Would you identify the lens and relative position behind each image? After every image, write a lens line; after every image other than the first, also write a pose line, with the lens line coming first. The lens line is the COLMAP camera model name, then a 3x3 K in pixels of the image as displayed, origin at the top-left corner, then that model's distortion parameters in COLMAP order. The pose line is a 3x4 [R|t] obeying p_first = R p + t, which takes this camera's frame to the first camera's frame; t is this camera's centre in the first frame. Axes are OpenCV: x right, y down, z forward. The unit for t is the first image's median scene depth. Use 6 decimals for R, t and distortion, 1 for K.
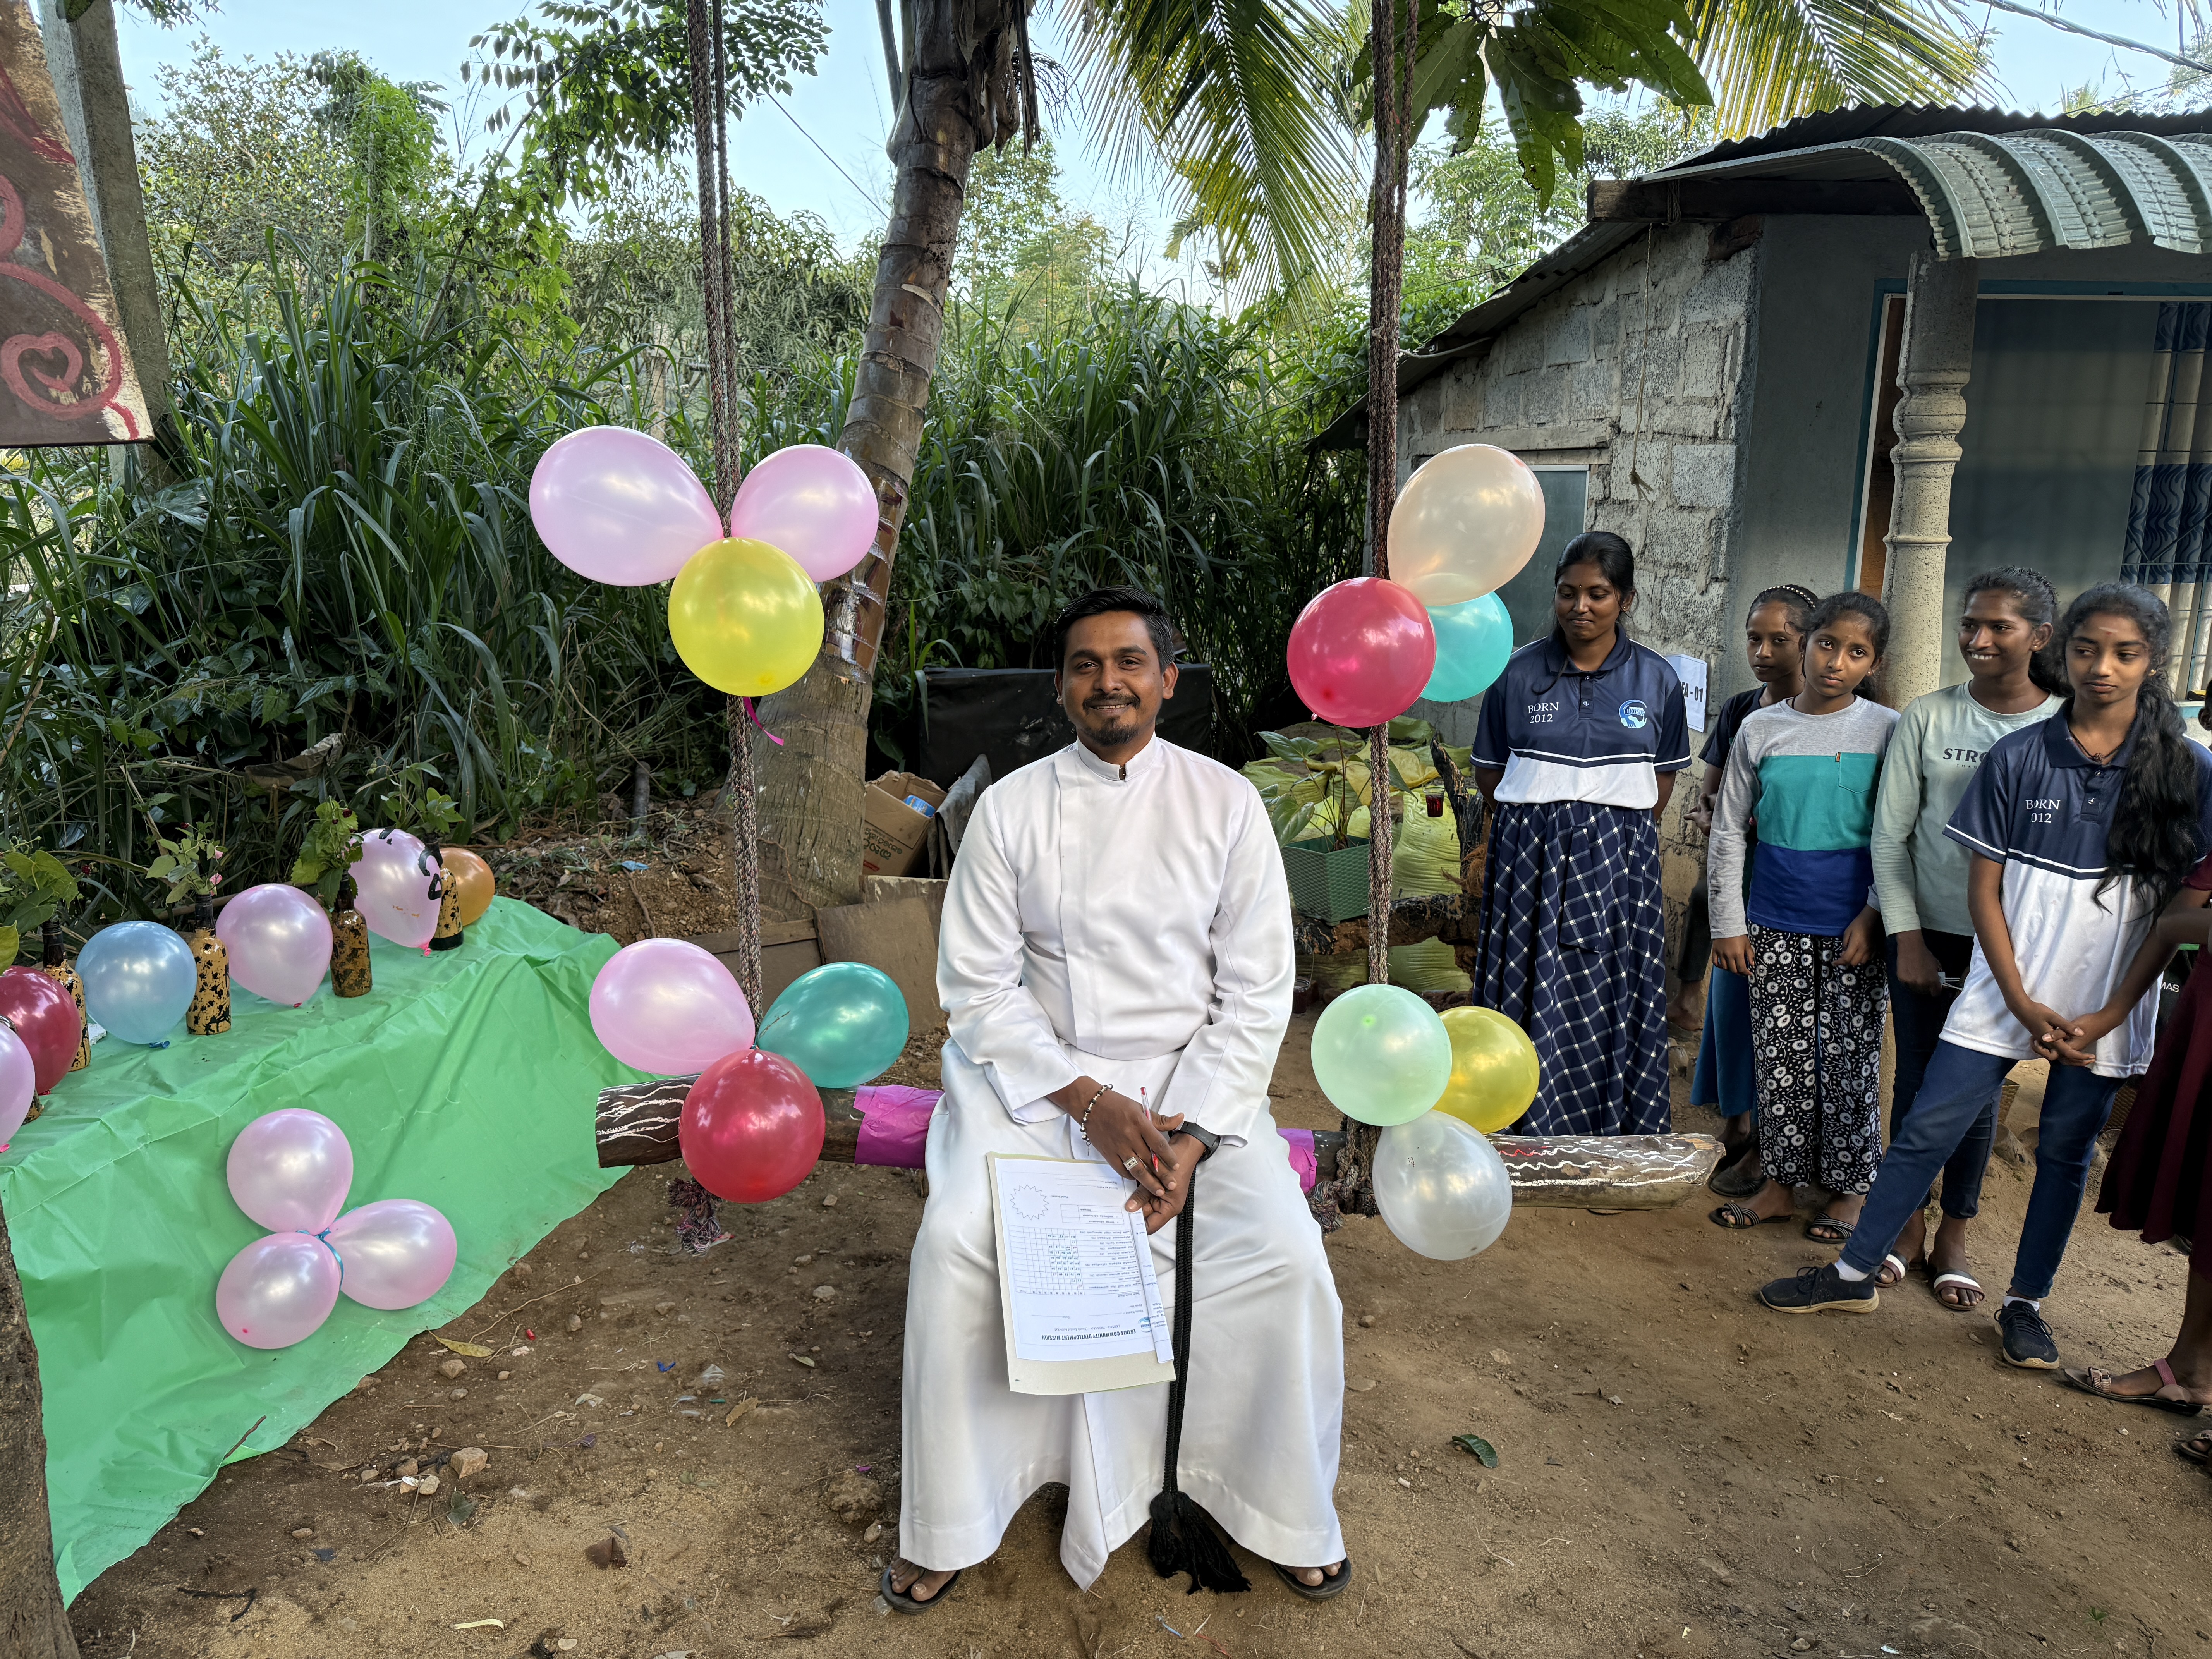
lens RADIAL K [[1529.0, 0, 1109.3], [0, 1529.0, 817.7], [0, 0, 1]] dist [0.031651, -0.037263]
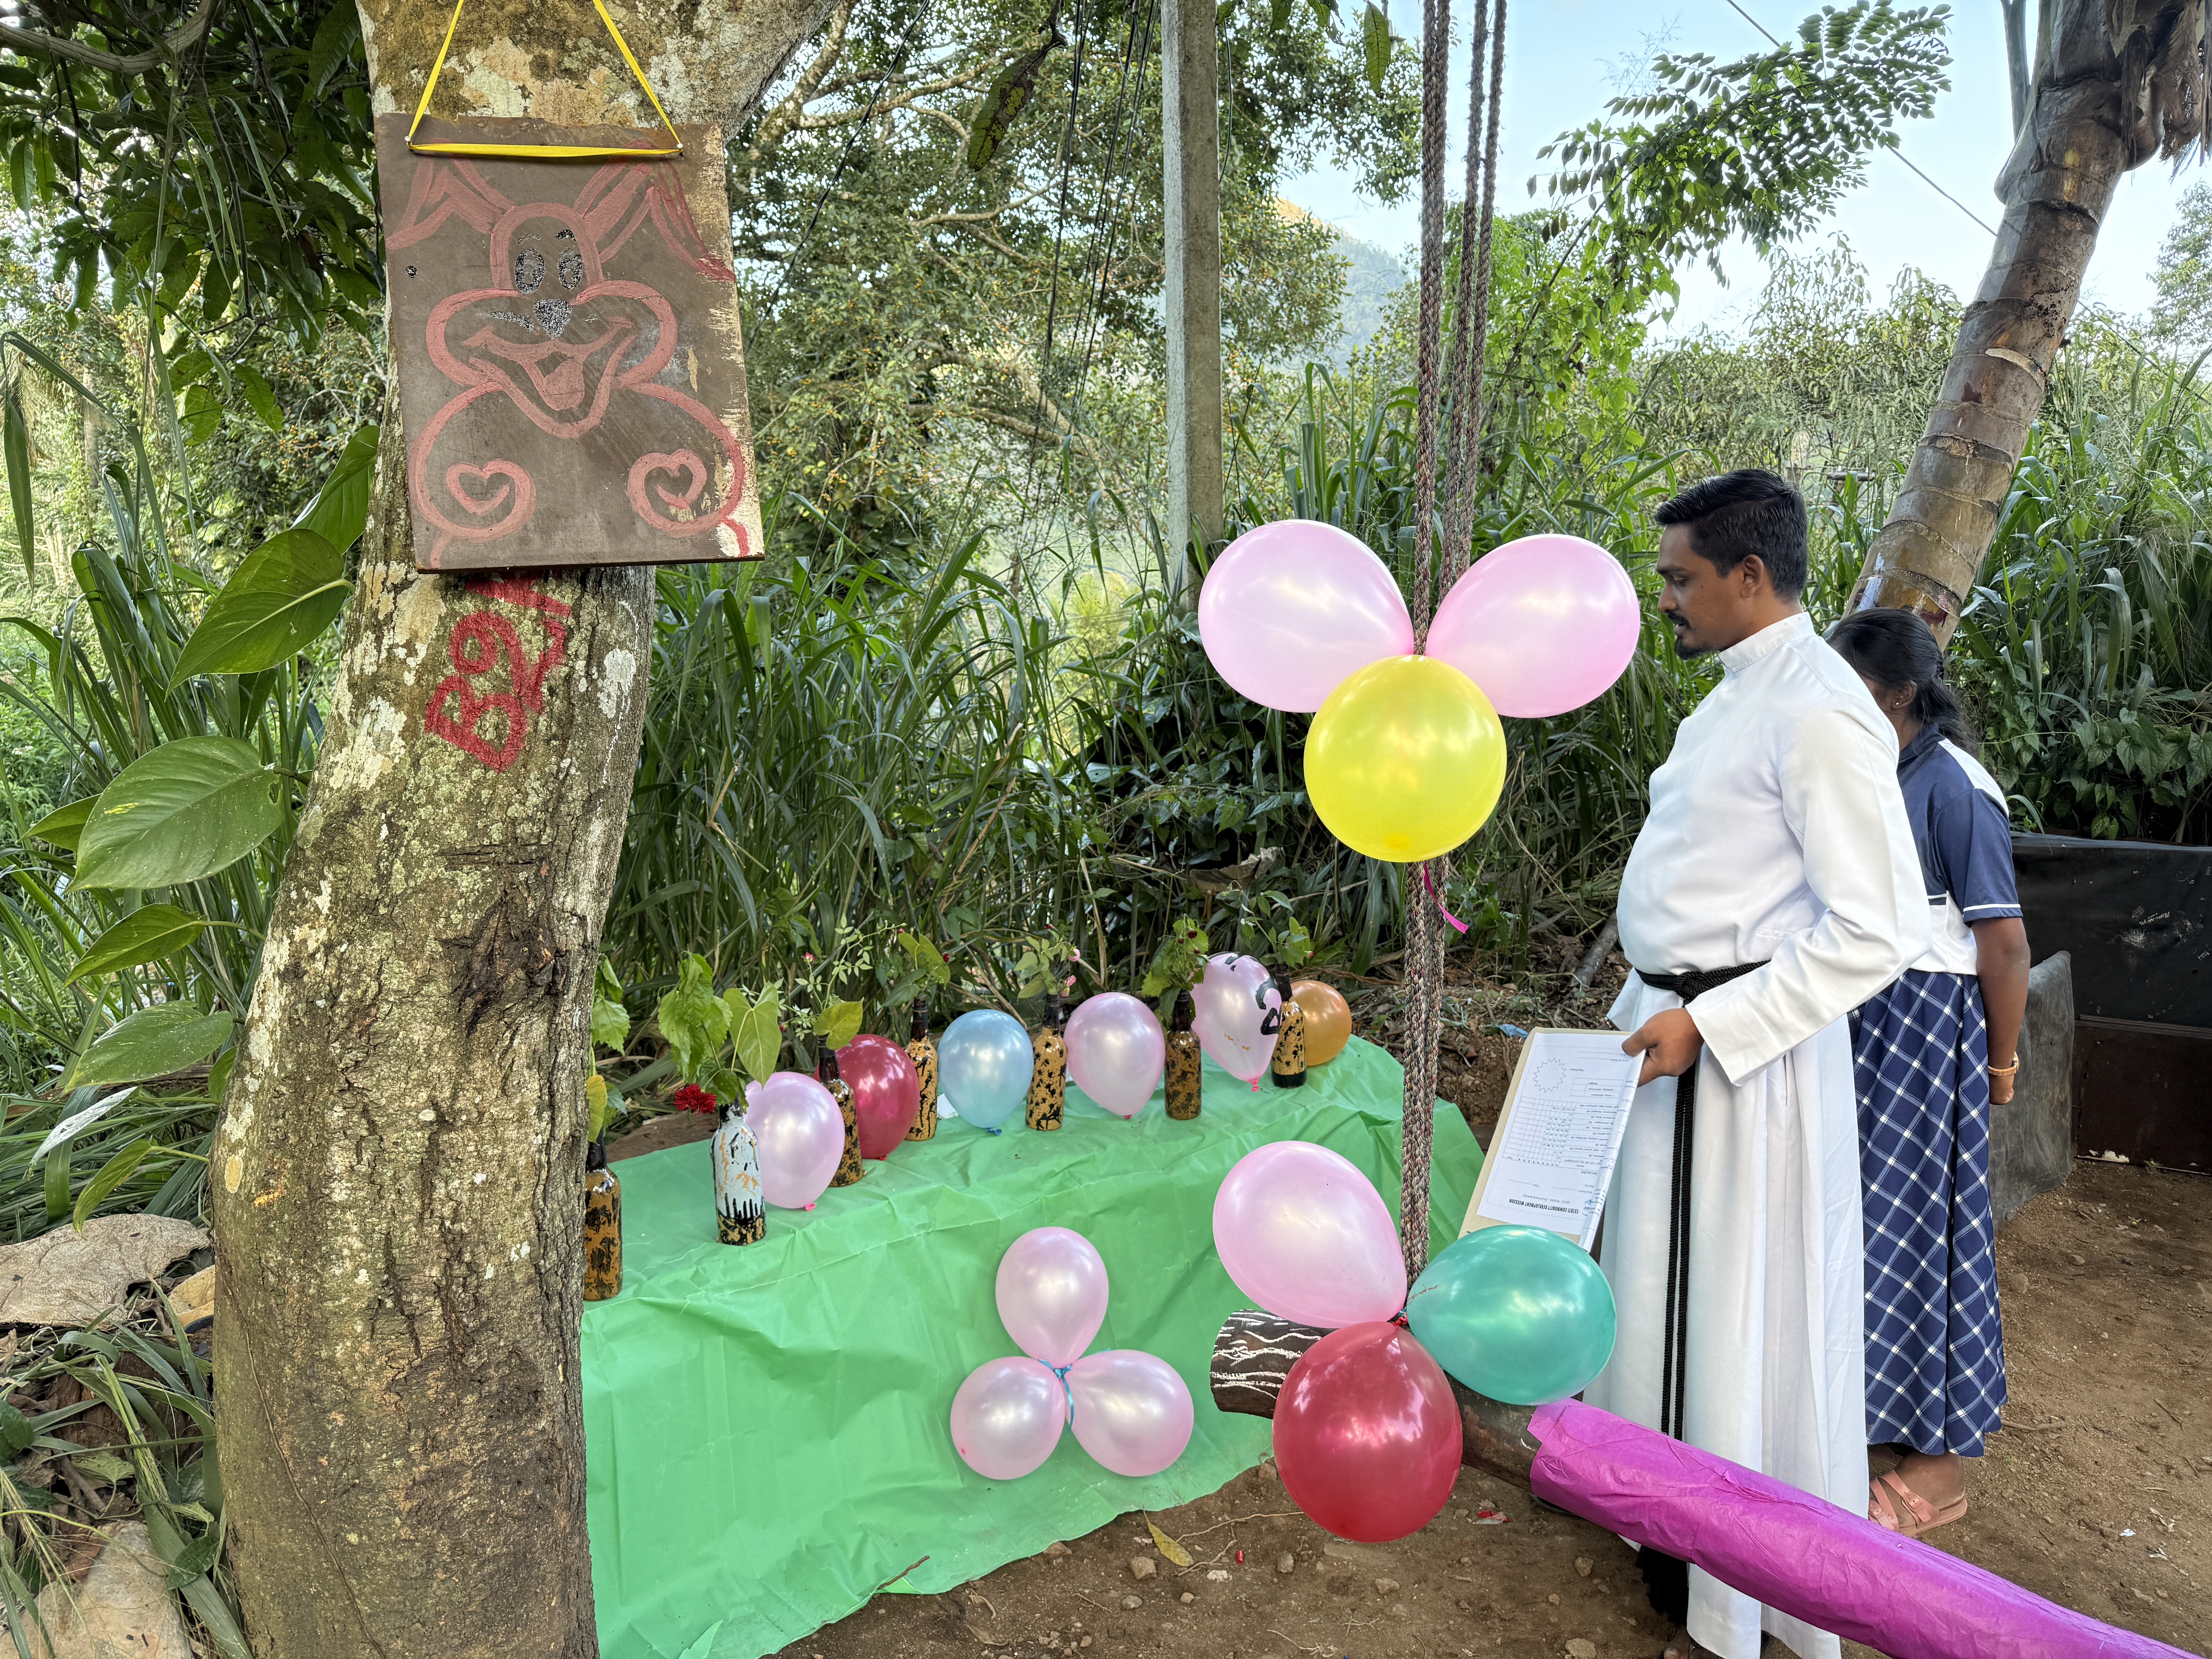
lens RADIAL K [[1529.0, 0, 1109.3], [0, 1529.0, 817.7], [0, 0, 1]] dist [0.031651, -0.037263]
pose [[0.757844, 0.090564, -0.646120, 0.060651], [-0.137215, 0.990294, -0.022137, -0.032776], [0.637844, 0.105434, 0.762915, 0.150622]]
